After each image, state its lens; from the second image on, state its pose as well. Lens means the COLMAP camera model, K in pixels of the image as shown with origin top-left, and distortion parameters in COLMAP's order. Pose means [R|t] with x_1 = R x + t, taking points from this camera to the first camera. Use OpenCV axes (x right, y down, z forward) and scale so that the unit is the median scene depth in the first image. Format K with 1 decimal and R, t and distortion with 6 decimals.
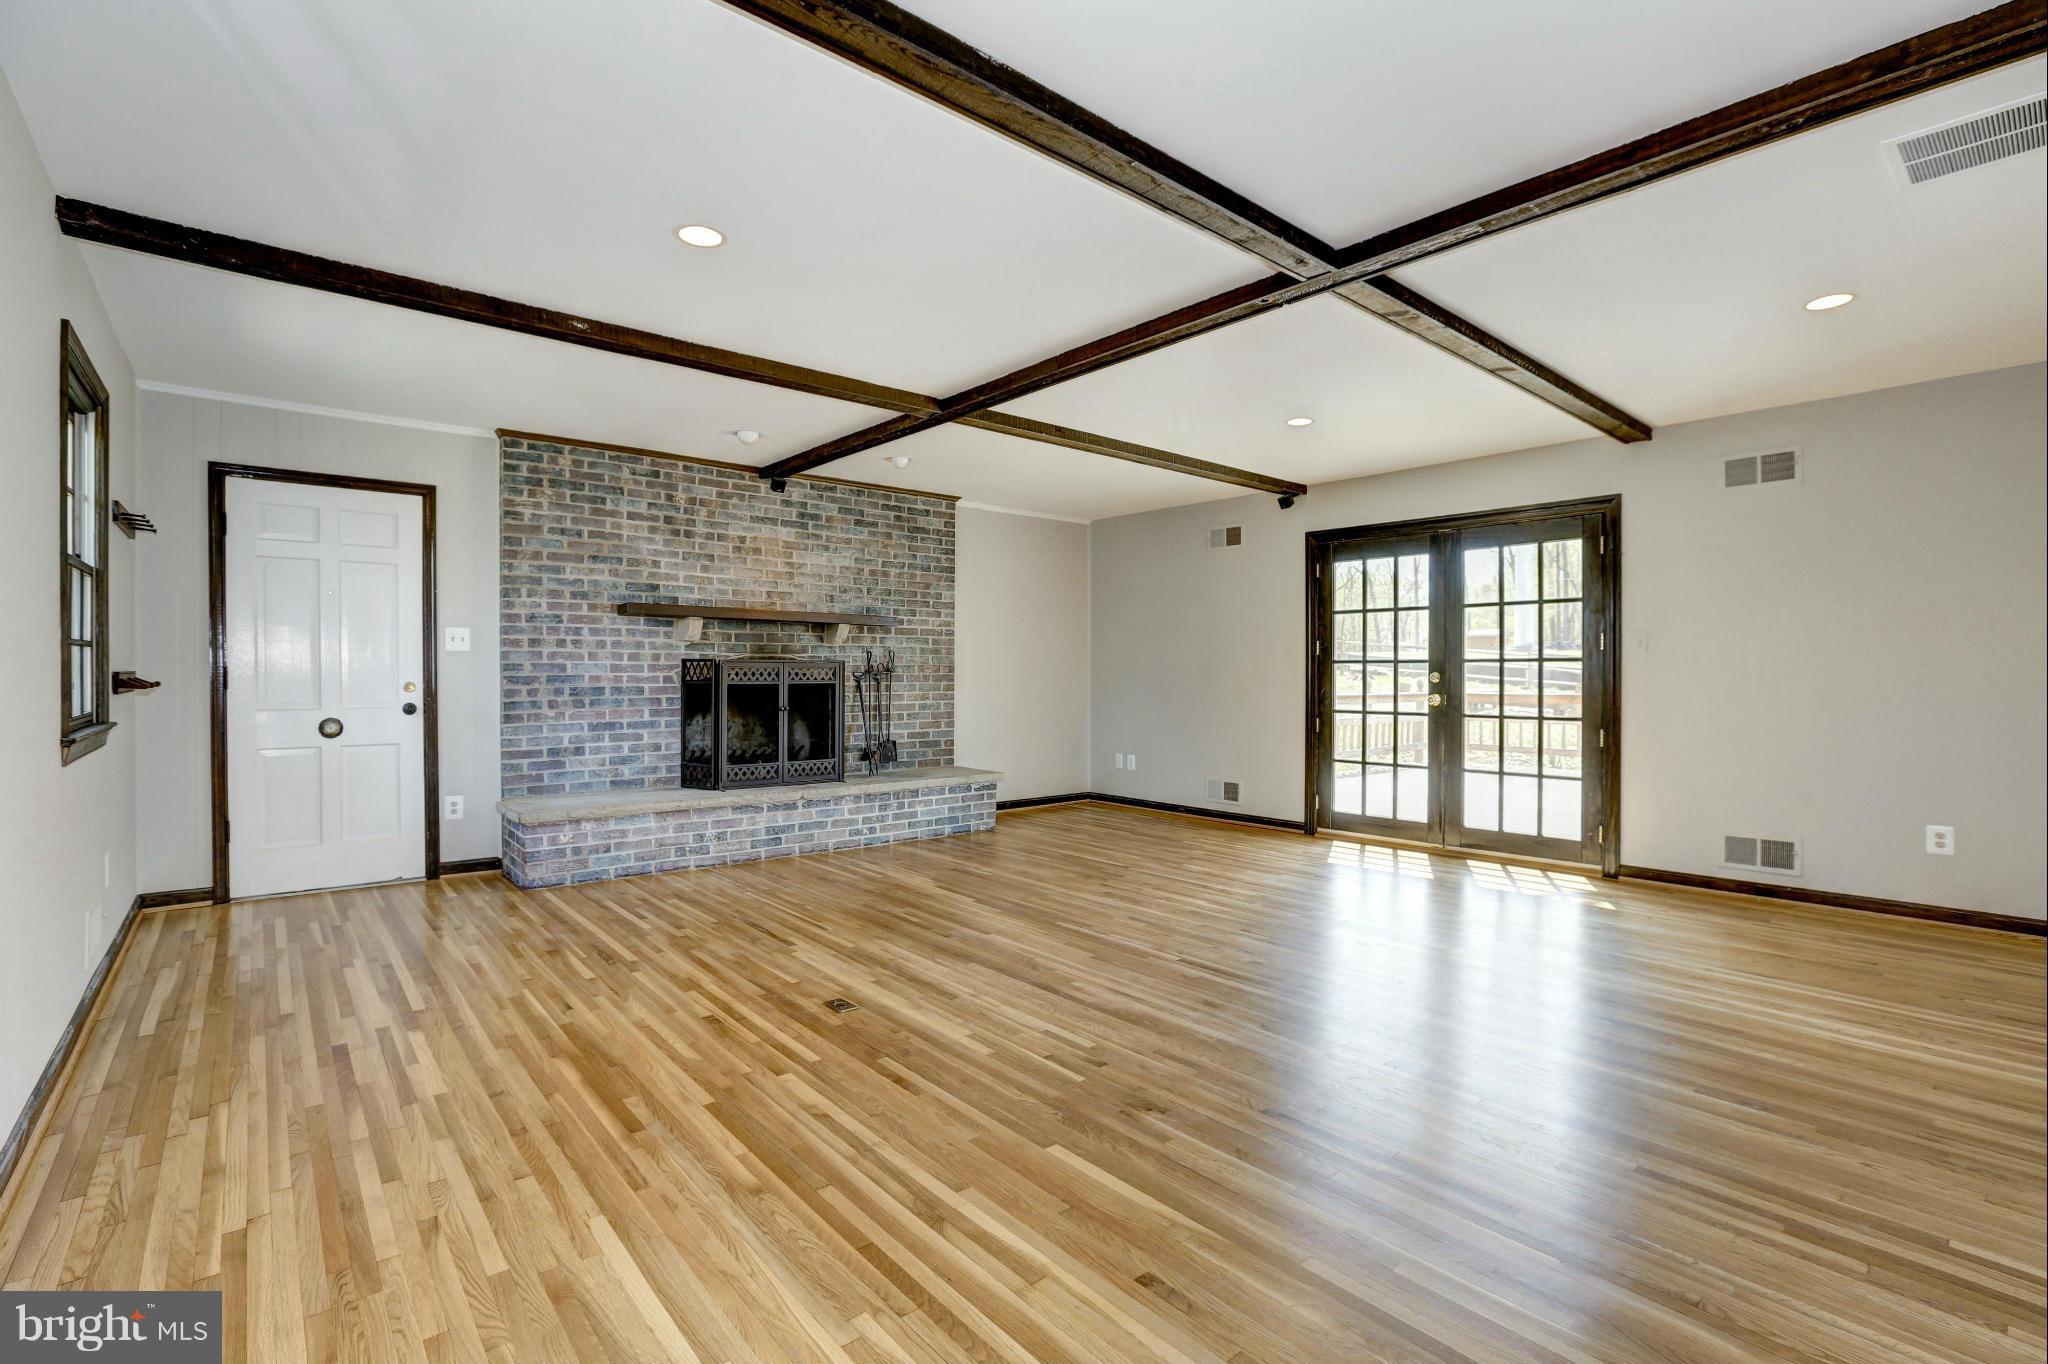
lens RADIAL K [[920.6, 0, 982.2], [0, 920.6, 678.1], [0, 0, 1]] dist [-0.016013, 0.004704]
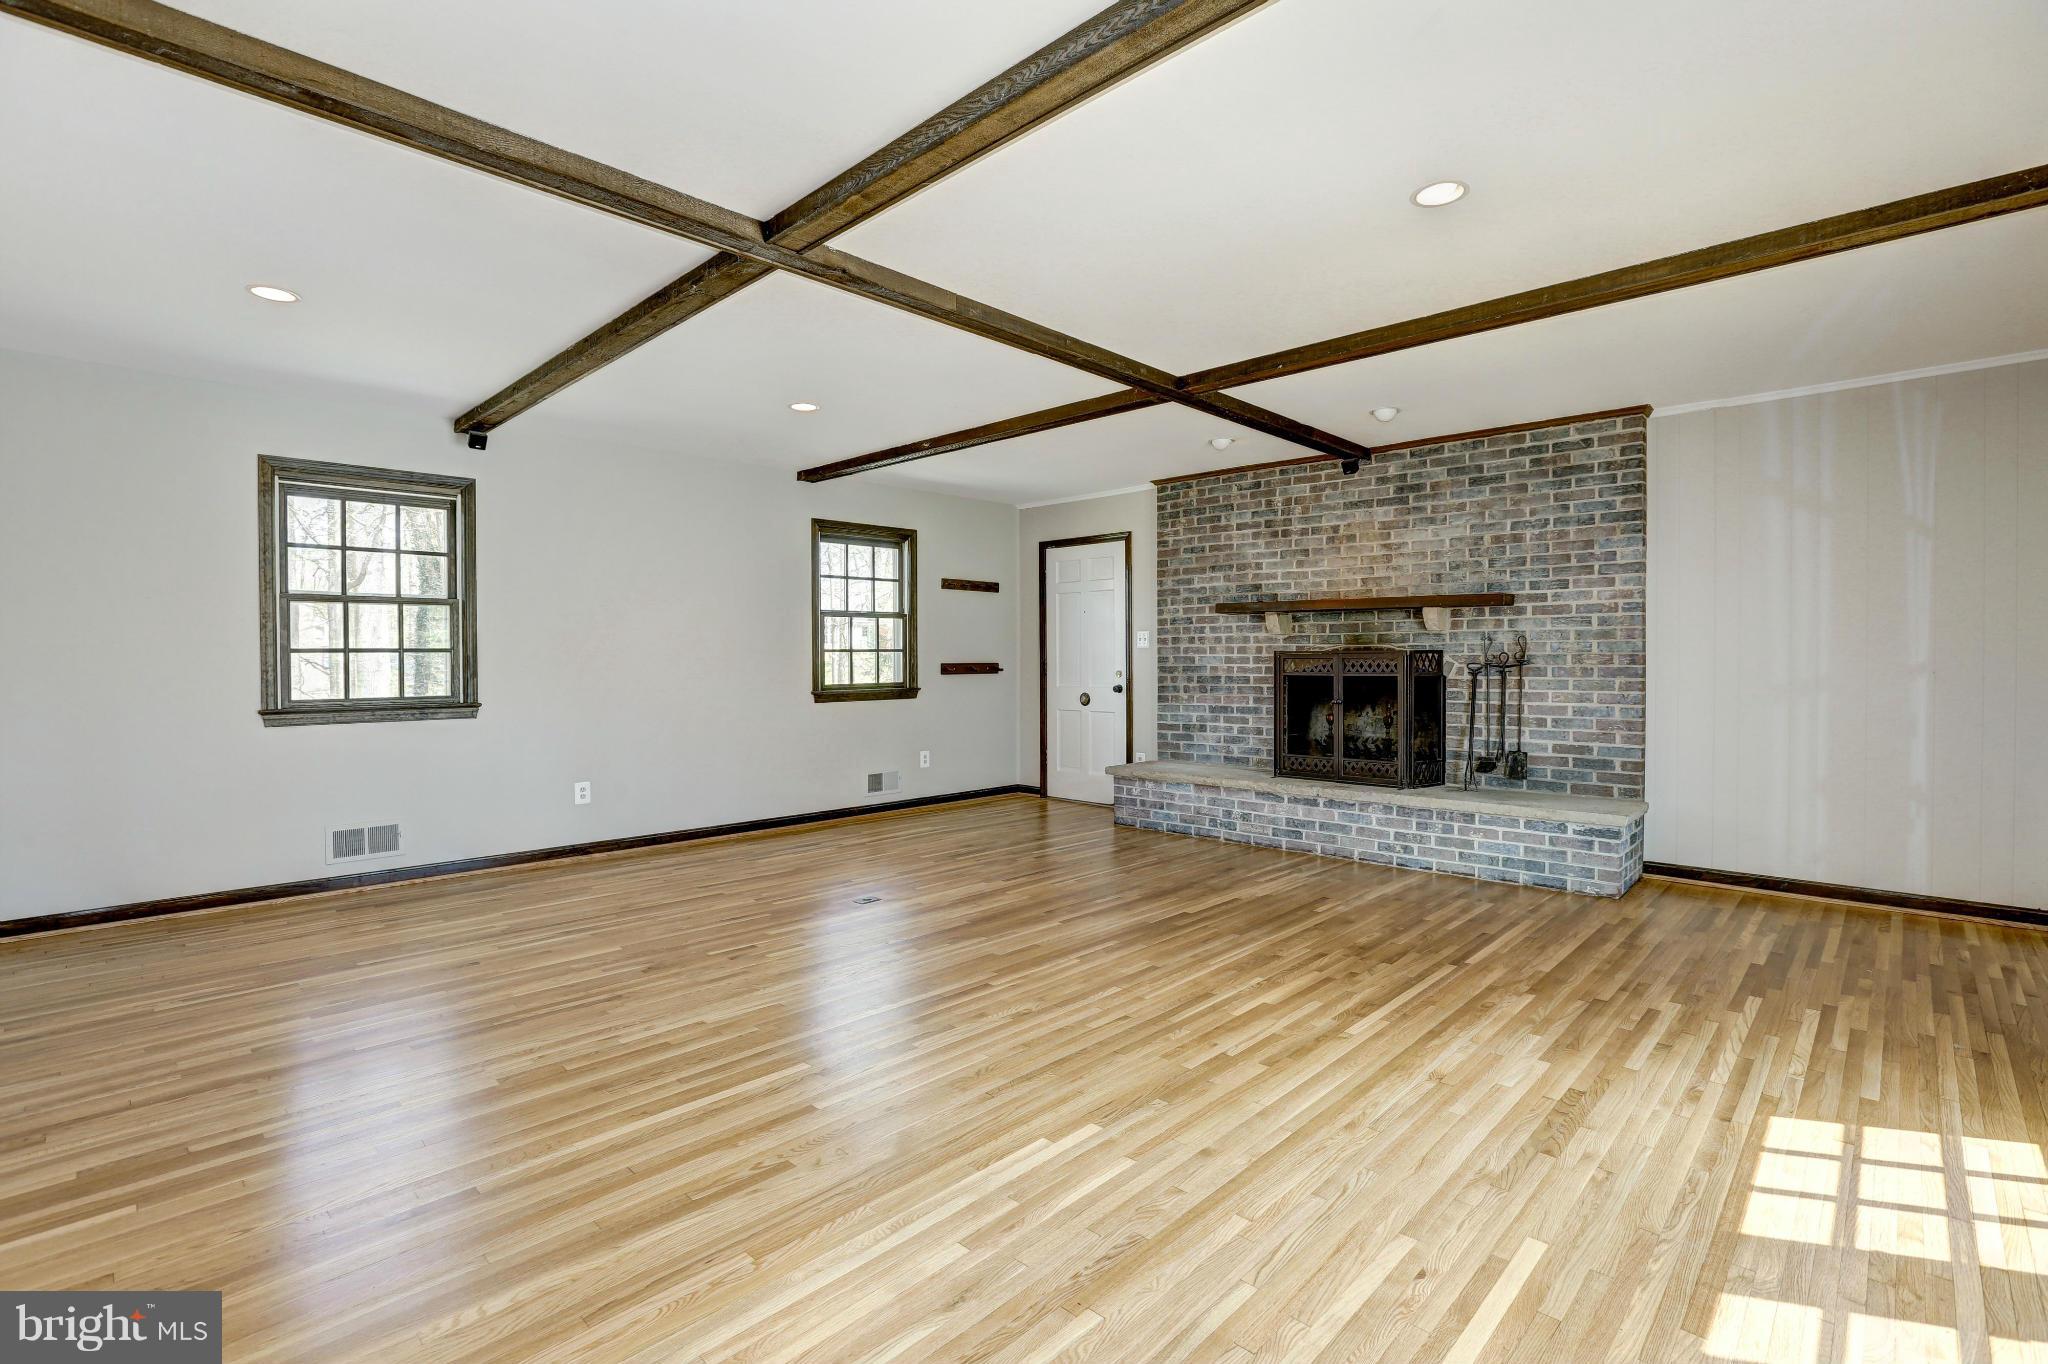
lens RADIAL K [[920.6, 0, 1057.9], [0, 920.6, 667.6], [0, 0, 1]] dist [-0.016013, 0.004704]
pose [[0.186028, 0.004051, -0.982536, 0.692331], [-0.007725, 0.999967, 0.002660, -0.002630], [0.982514, 0.007095, 0.186053, 0.558159]]
